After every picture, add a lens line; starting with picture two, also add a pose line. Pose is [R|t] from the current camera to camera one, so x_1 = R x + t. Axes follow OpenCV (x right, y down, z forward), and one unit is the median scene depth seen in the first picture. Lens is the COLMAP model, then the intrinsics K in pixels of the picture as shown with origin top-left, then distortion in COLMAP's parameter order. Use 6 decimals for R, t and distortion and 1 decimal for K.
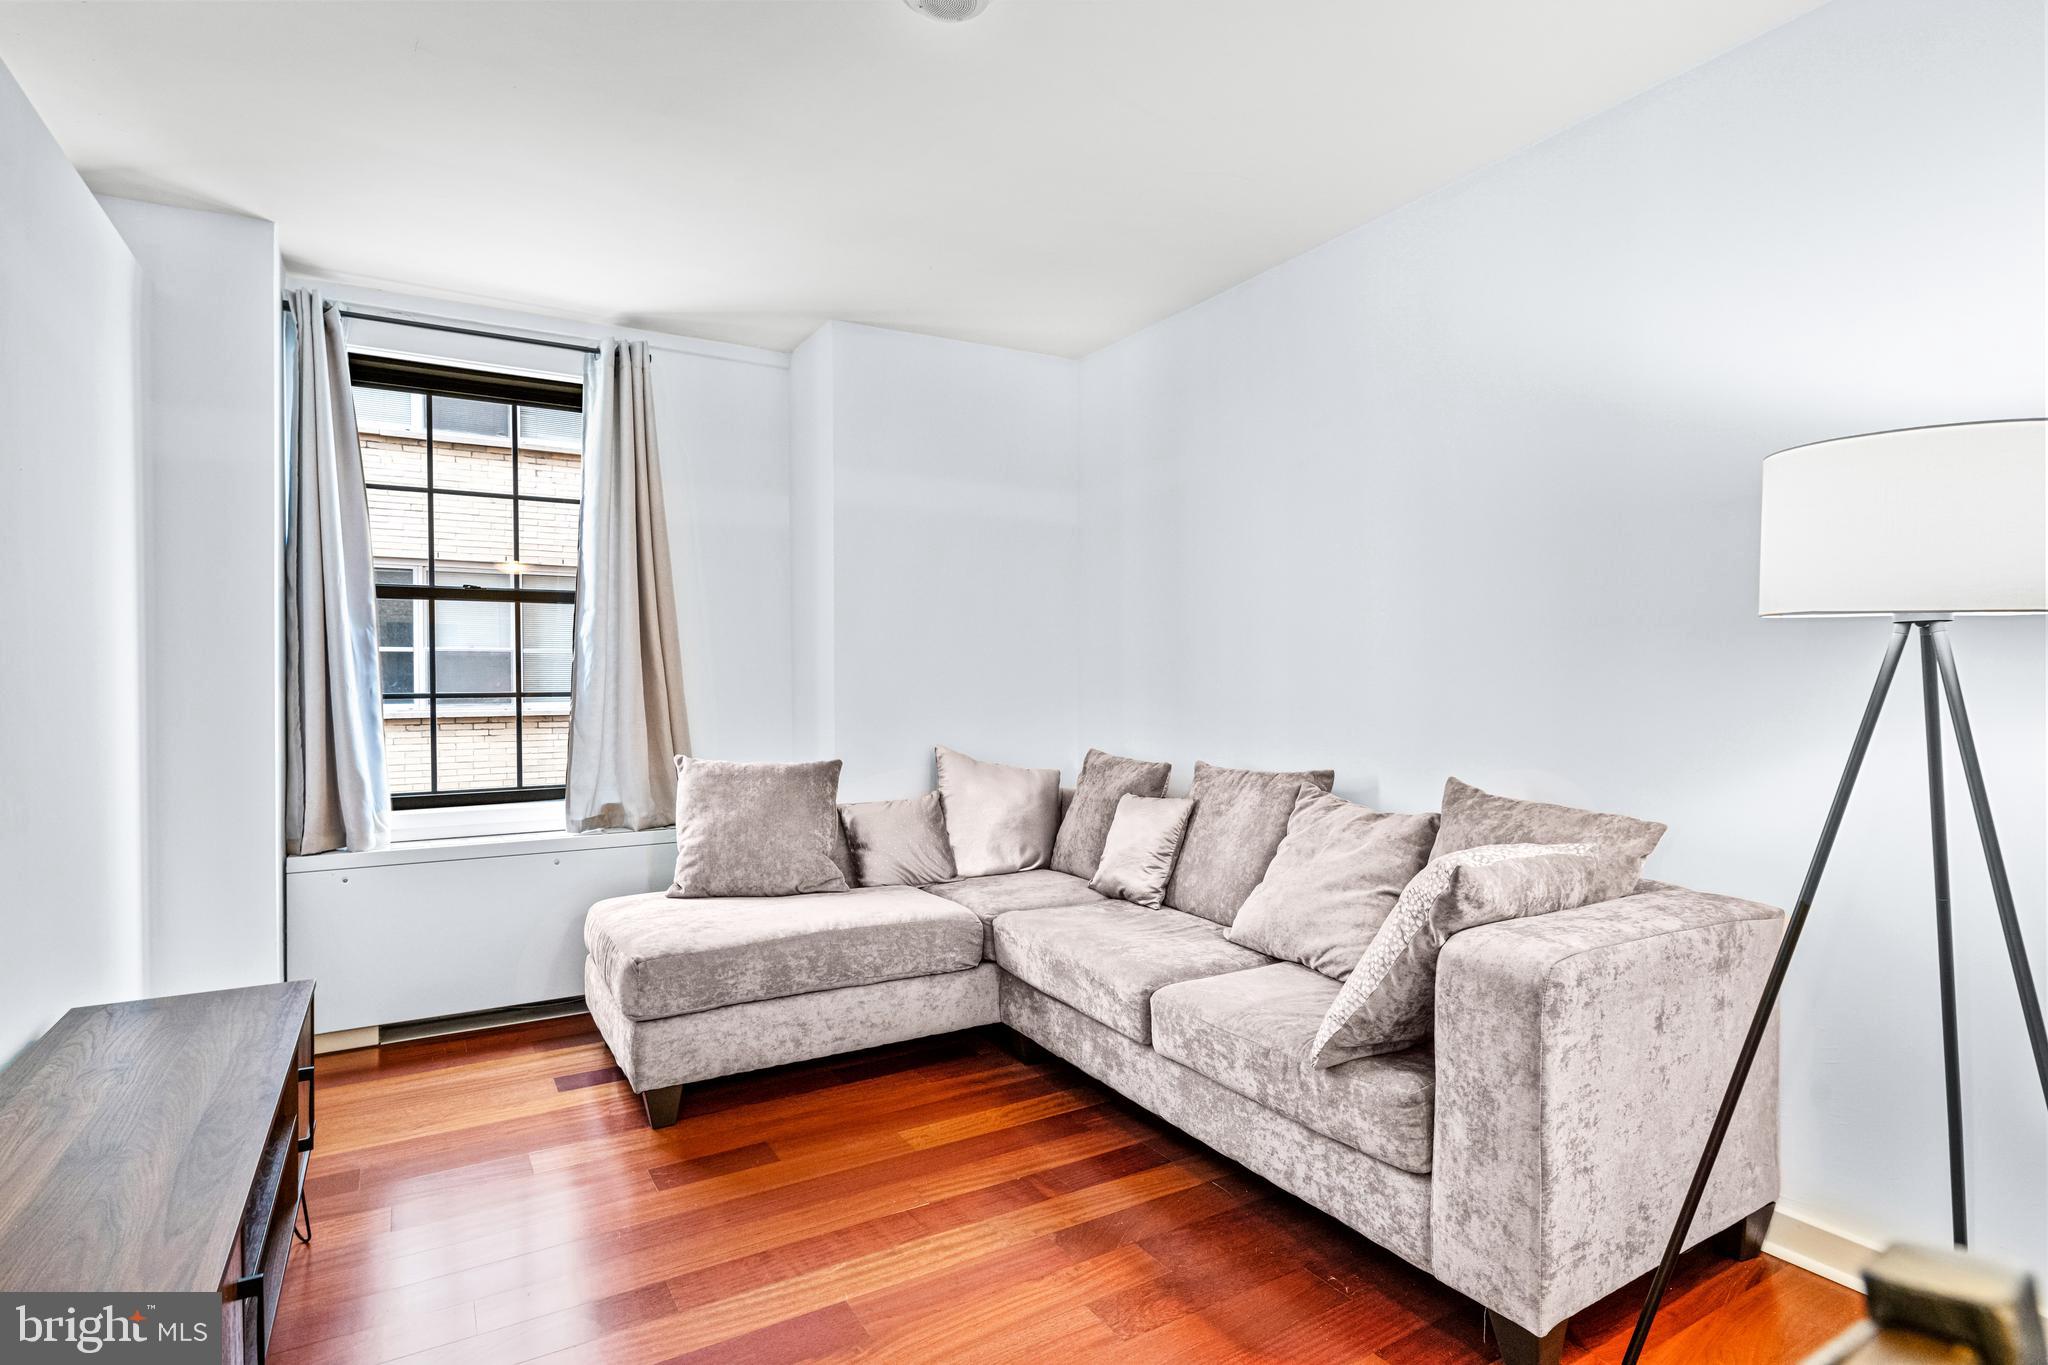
lens RADIAL K [[1056.9, 0, 1024.0], [0, 1056.9, 682.5], [0, 0, 1]] dist [0.004781, 0.001240]
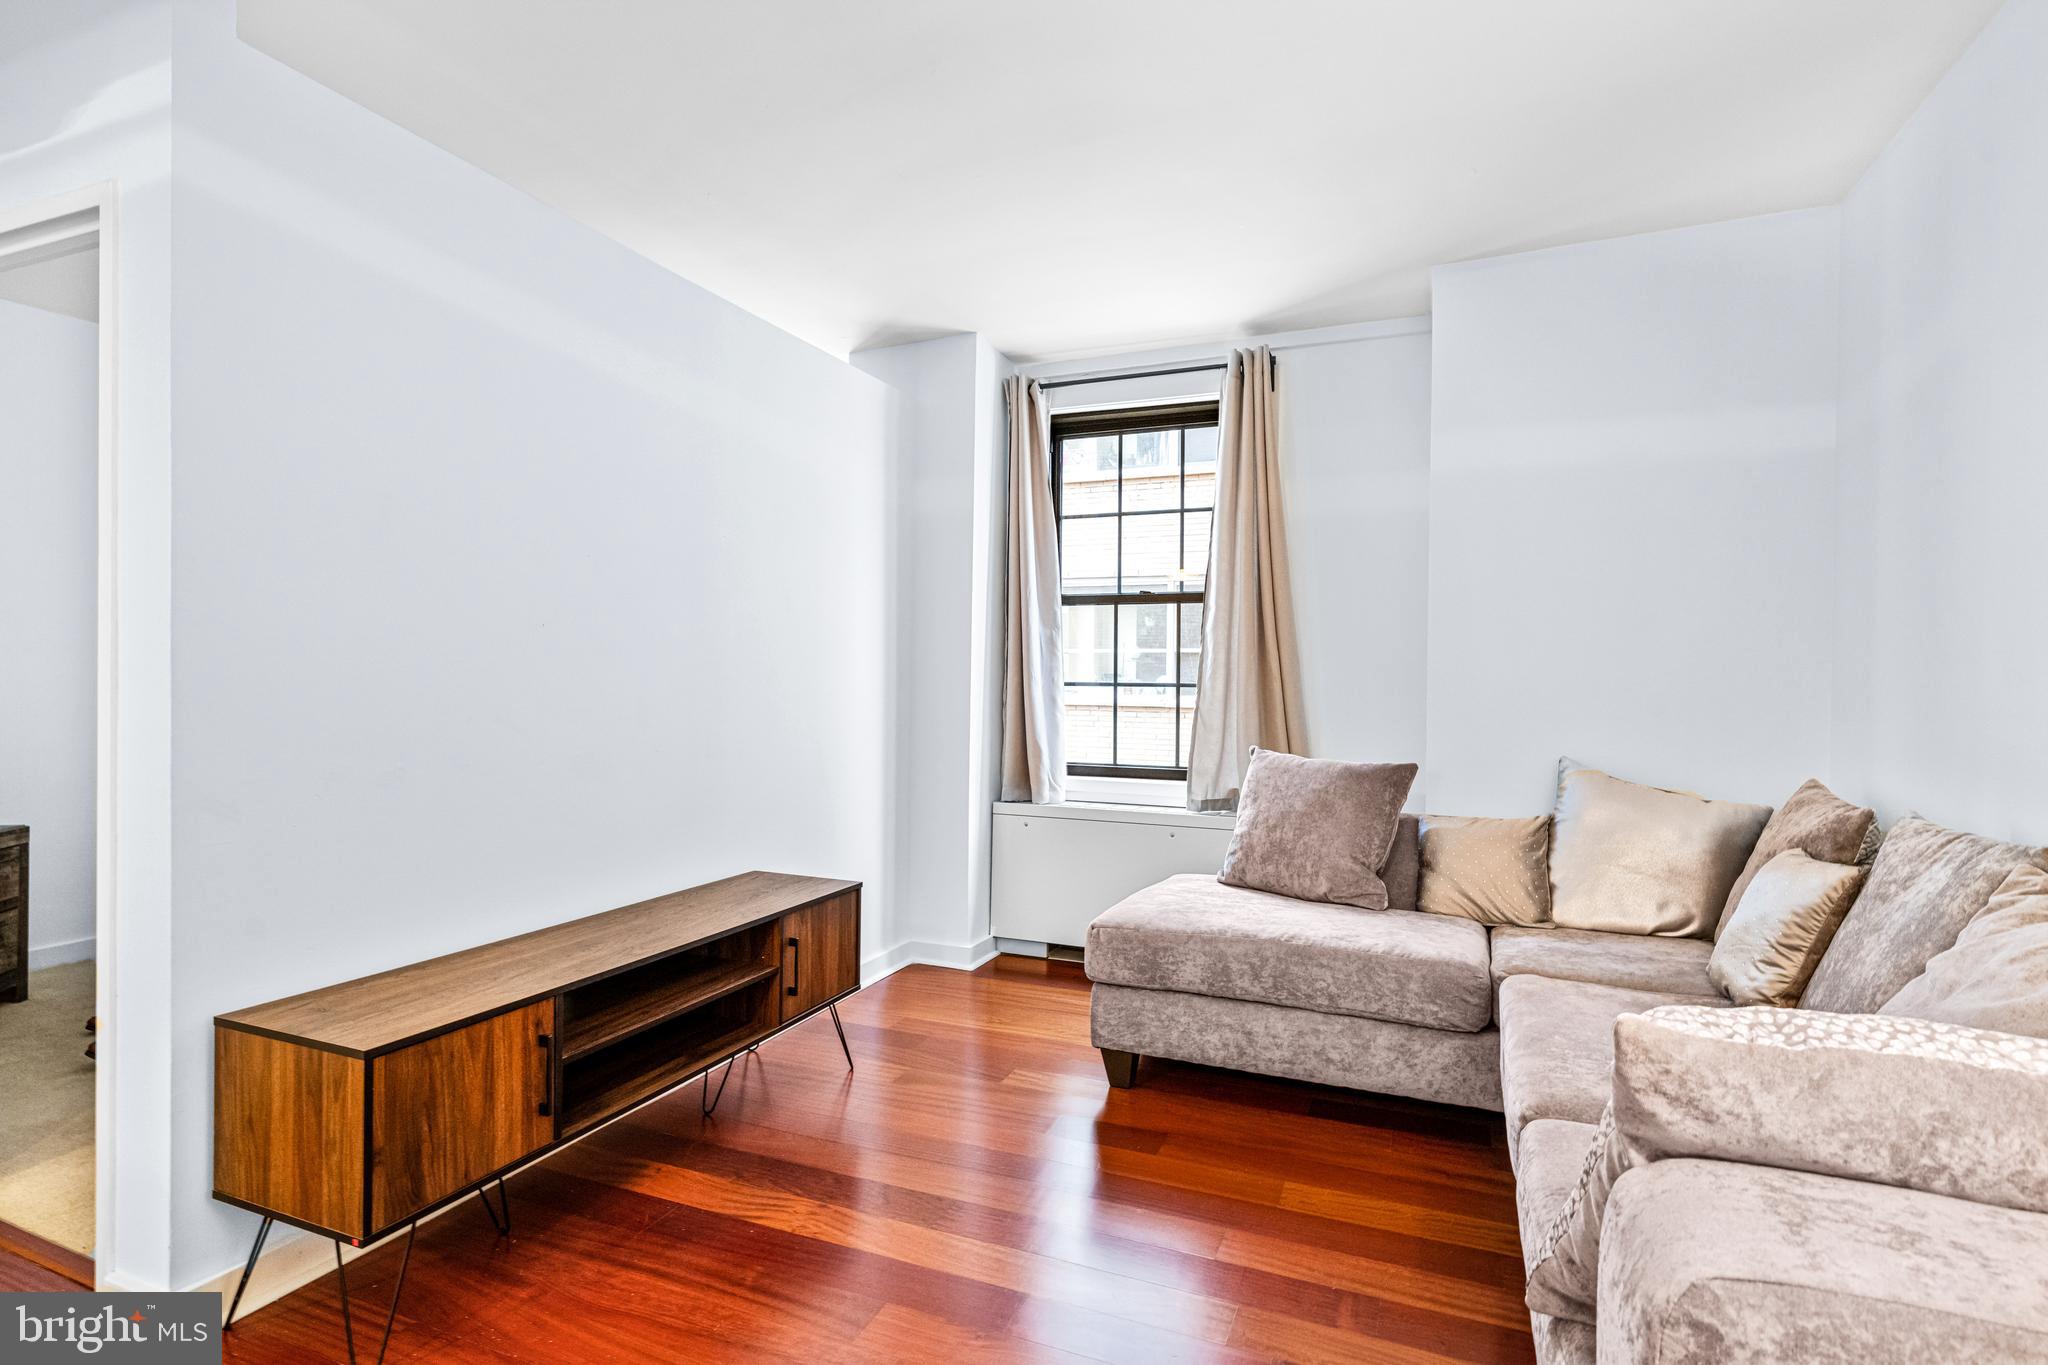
lens RADIAL K [[1014.9, 0, 1024.0], [0, 1014.9, 682.5], [0, 0, 1]] dist [0.004341, 0.000565]
pose [[0.591515, 0.013137, -0.806187, 0.347898], [-0.013739, 0.999886, 0.006212, 0.004972], [0.806177, 0.007402, 0.591629, 0.256606]]
